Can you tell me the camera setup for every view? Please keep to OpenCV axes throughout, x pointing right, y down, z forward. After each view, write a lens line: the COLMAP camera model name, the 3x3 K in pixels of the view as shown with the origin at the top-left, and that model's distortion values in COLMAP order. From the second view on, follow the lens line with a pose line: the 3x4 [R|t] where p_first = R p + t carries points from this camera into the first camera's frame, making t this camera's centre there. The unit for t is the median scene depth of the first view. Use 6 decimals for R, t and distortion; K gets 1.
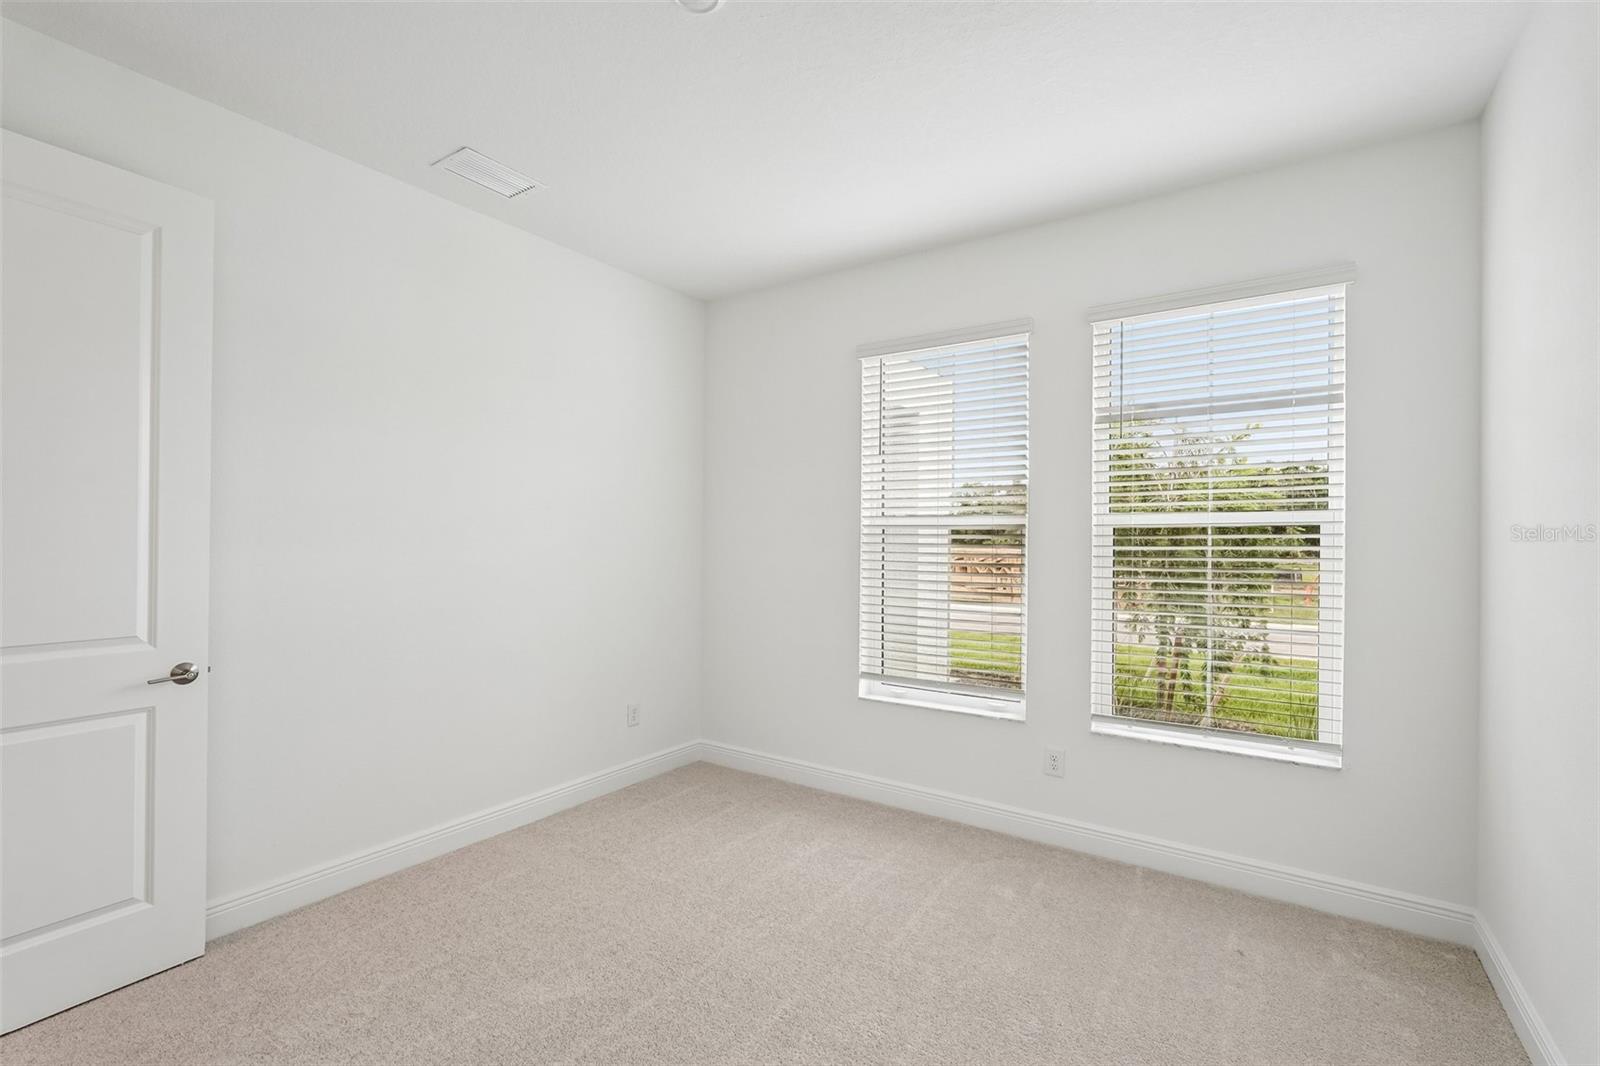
lens RADIAL K [[712.4, 0, 802.3], [0, 712.4, 538.1], [0, 0, 1]] dist [-0.005992, 0.005581]
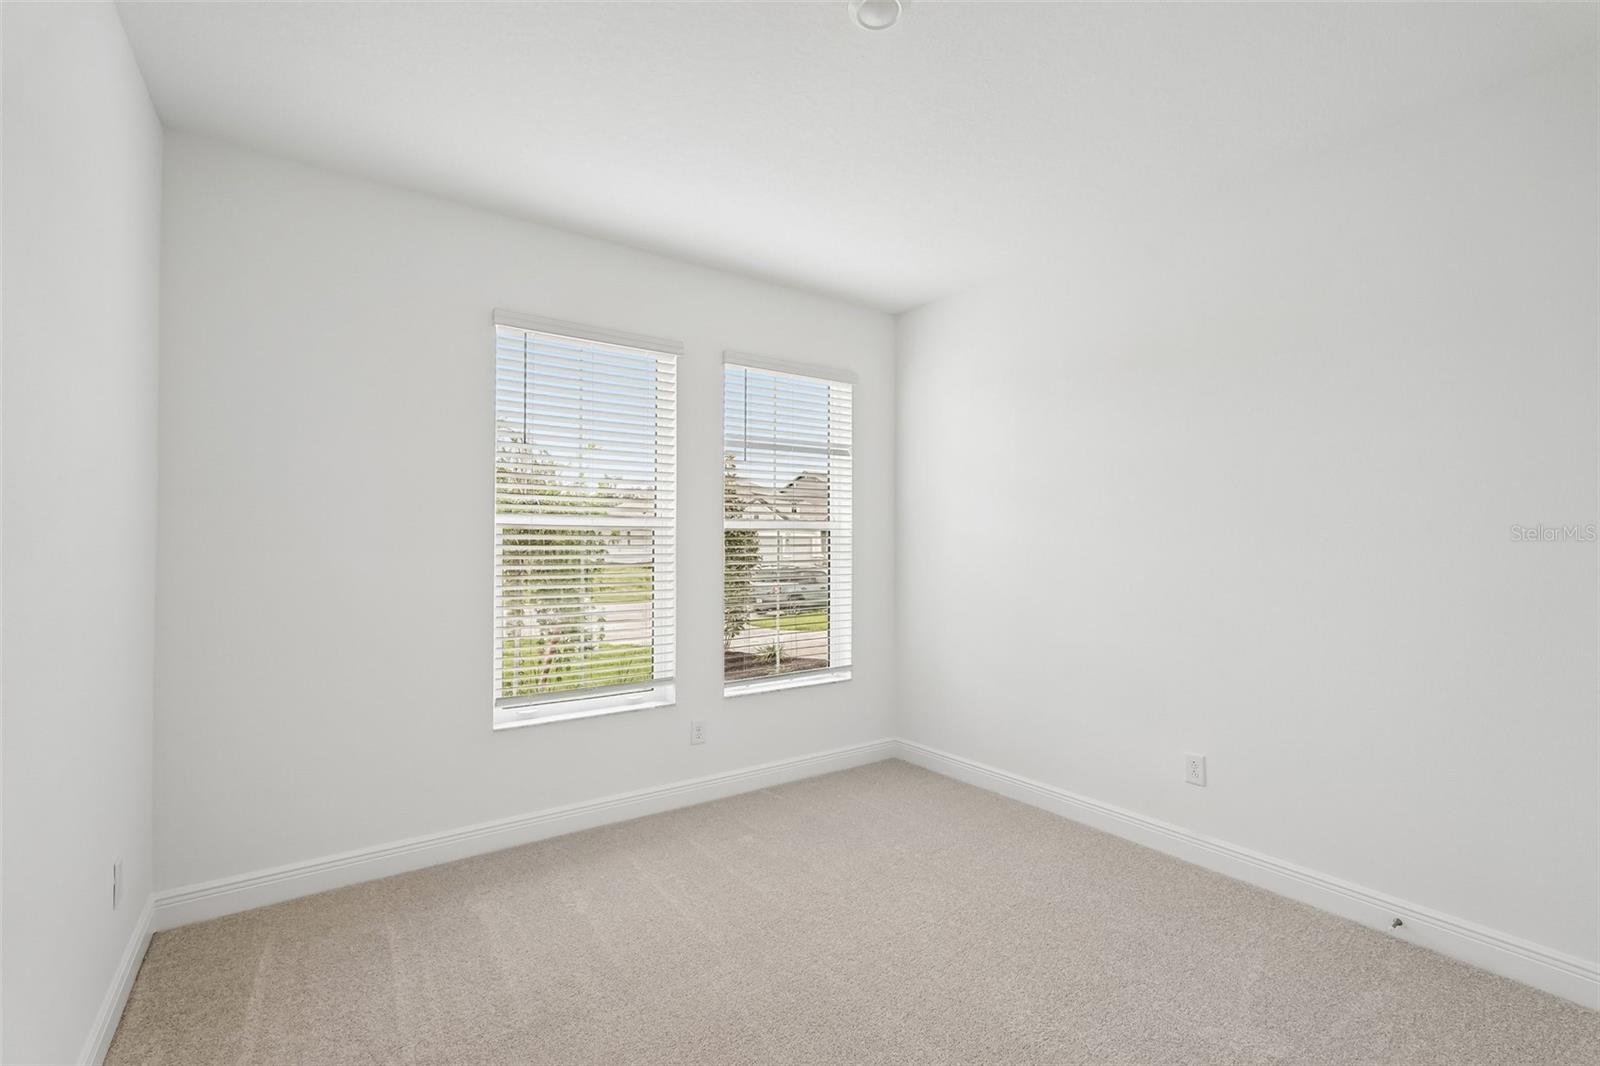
lens RADIAL K [[712.4, 0, 785.4], [0, 712.4, 542.0], [0, 0, 1]] dist [-0.005992, 0.005581]
pose [[0.356140, -0.005082, 0.934419, -0.608600], [-0.001256, 0.999982, 0.005918, -0.002307], [-0.934432, -0.003281, 0.356127, 0.405783]]
